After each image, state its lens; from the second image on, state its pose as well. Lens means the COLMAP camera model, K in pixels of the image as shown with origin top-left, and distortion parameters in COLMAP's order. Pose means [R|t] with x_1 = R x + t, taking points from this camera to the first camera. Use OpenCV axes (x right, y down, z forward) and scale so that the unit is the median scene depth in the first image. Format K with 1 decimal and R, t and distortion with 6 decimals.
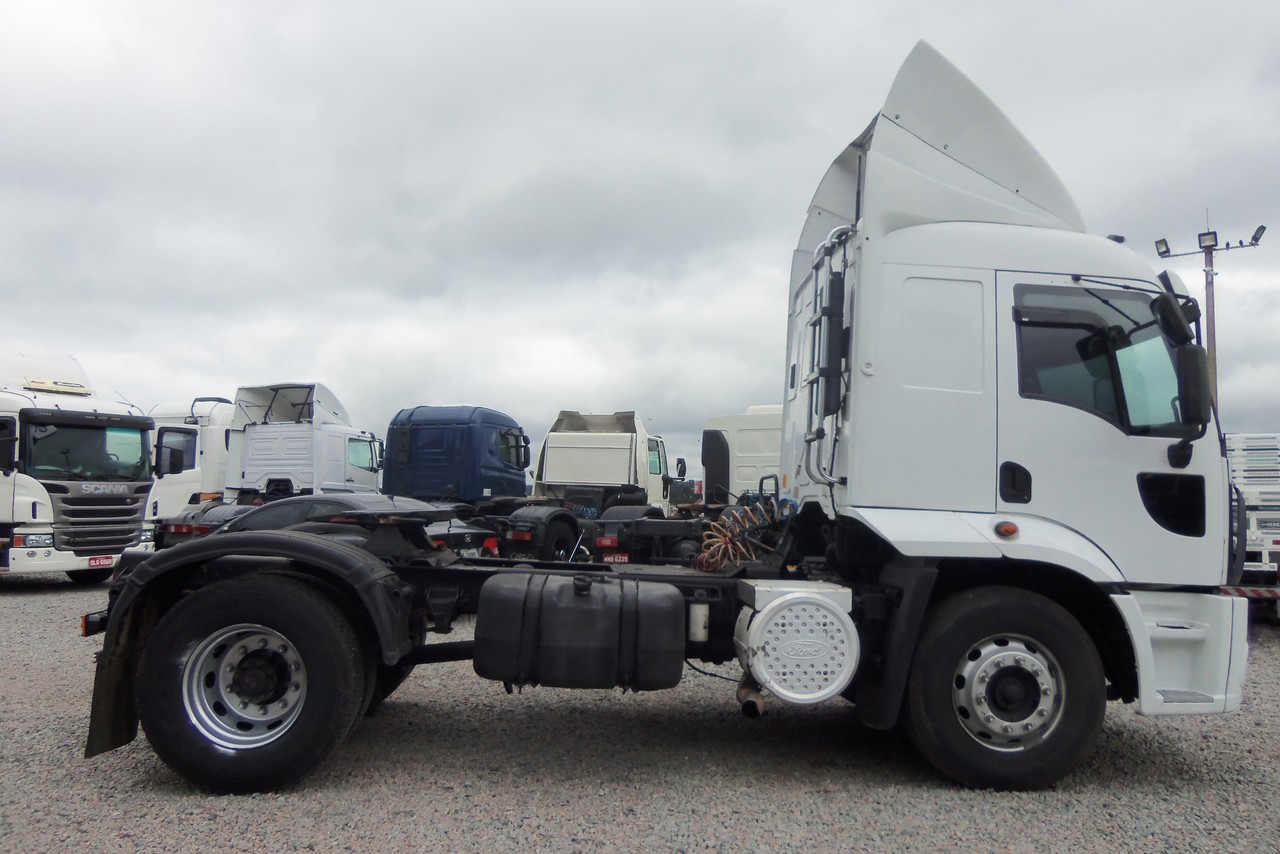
lens RADIAL K [[1061.6, 0, 635.5], [0, 1061.6, 426.4], [0, 0, 1]] dist [-0.000988, 0.005644]
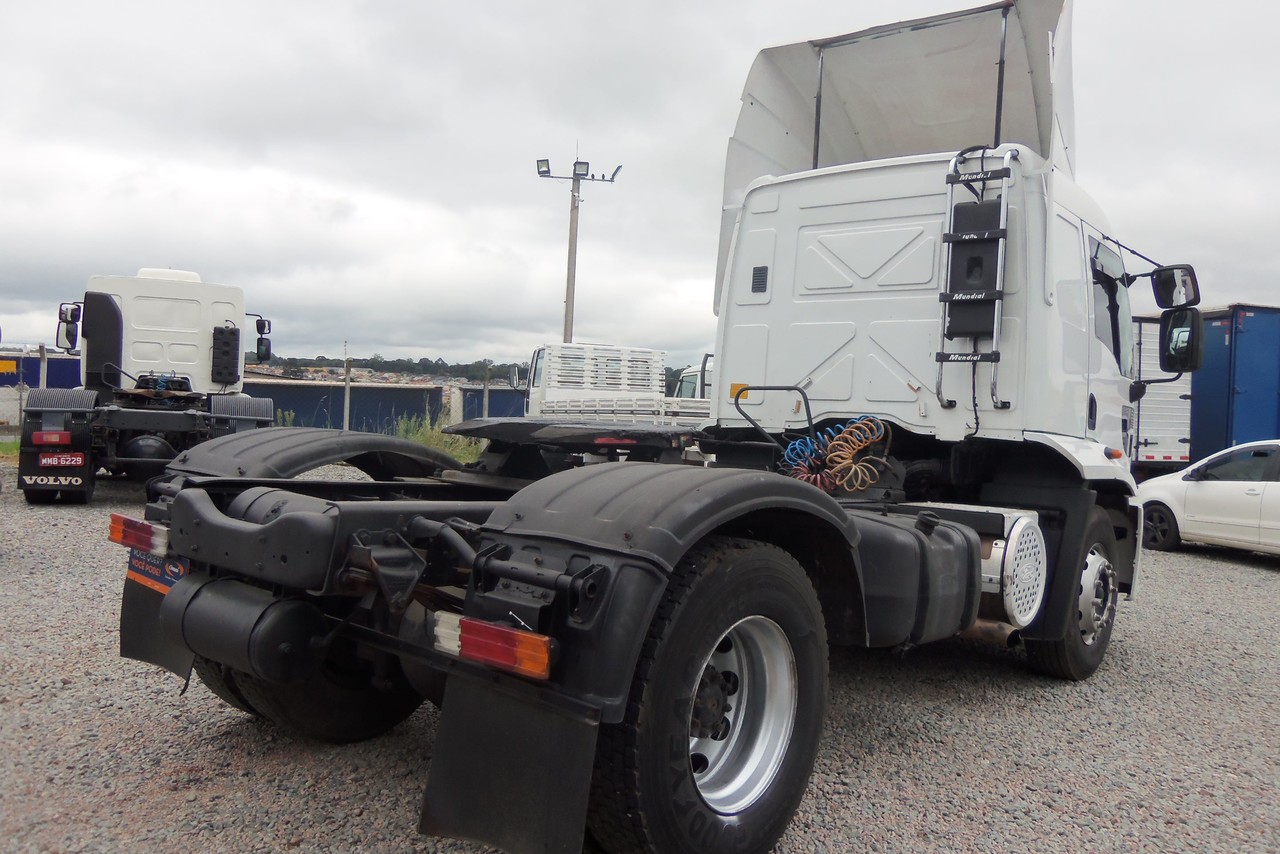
lens RADIAL K [[1061.6, 0, 635.4], [0, 1061.6, 426.5], [0, 0, 1]] dist [-0.000988, 0.005644]
pose [[0.683296, 0.012944, 0.730027, -0.234416], [-0.093290, 0.993196, 0.069707, 0.010192], [-0.724157, -0.115735, 0.679854, 0.171462]]
